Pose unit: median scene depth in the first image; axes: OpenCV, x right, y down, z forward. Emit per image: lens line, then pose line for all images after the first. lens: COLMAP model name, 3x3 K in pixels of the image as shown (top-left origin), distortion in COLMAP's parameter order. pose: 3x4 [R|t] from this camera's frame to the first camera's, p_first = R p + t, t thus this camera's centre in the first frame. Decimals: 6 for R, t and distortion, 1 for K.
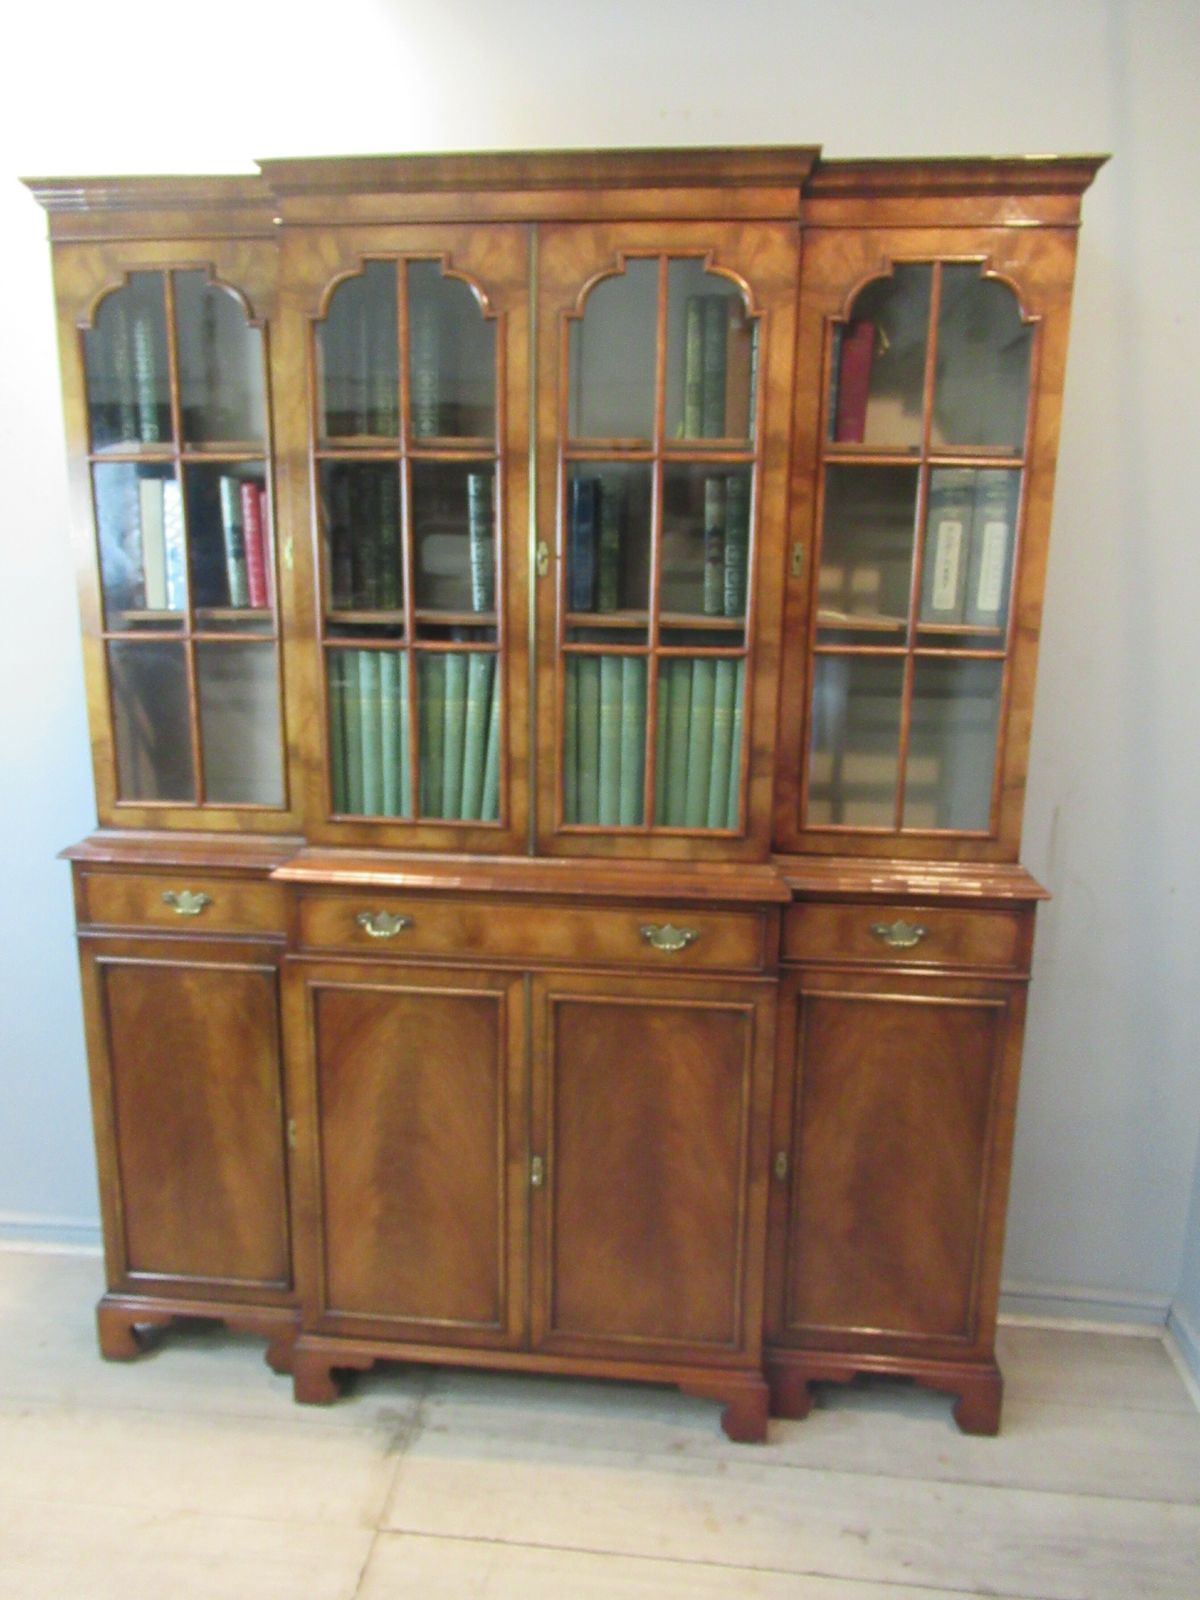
lens RADIAL K [[1213.4, 0, 586.7], [0, 1213.4, 786.0], [0, 0, 1]] dist [-0.009506, 0.014161]
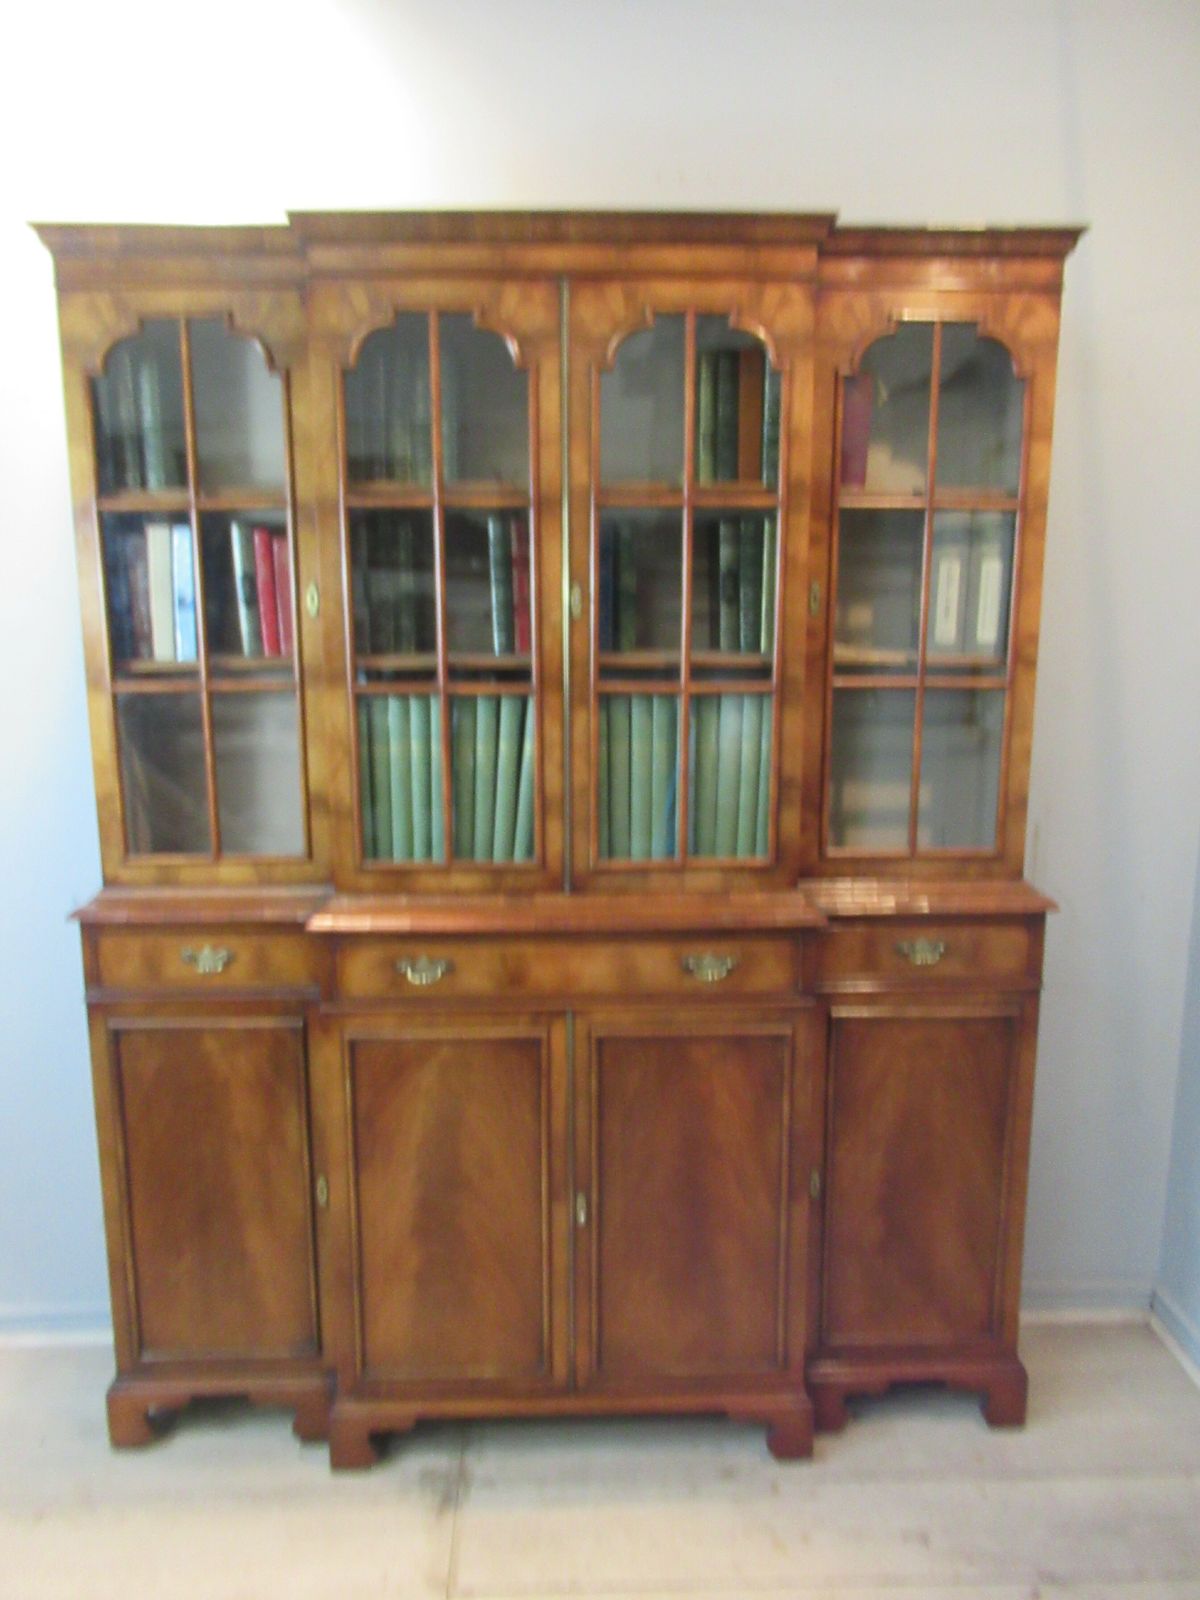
lens RADIAL K [[1213.4, 0, 589.1], [0, 1213.4, 789.3], [0, 0, 1]] dist [-0.009506, 0.014161]
pose [[0.990425, -0.037220, 0.132938, -0.157204], [0.041752, 0.998632, -0.031472, 0.003040], [-0.131584, 0.036721, 0.990625, -0.006418]]
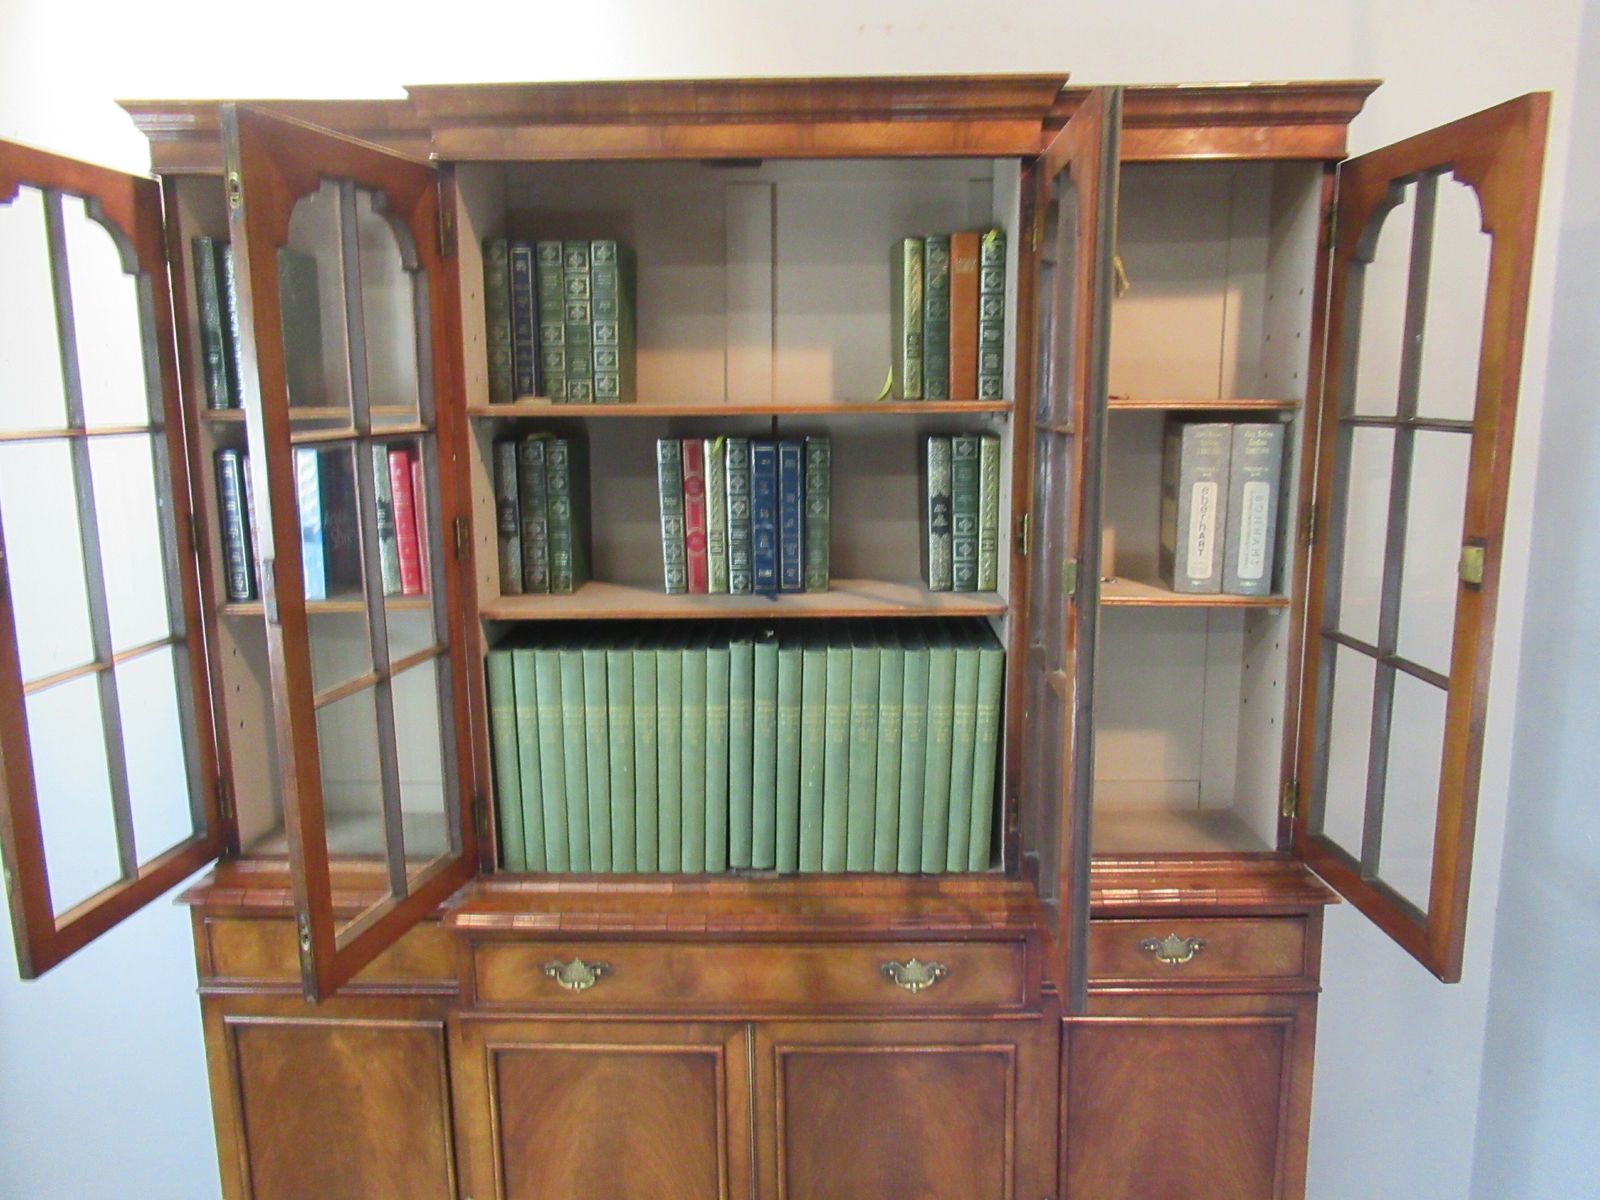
lens RADIAL K [[1213.4, 0, 794.7], [0, 1213.4, 589.0], [0, 0, 1]] dist [-0.009506, 0.014161]
pose [[0.995851, -0.039775, 0.081846, -0.073952], [0.042257, 0.998691, -0.028815, -0.121204], [-0.080593, 0.032154, 0.996228, 0.137107]]
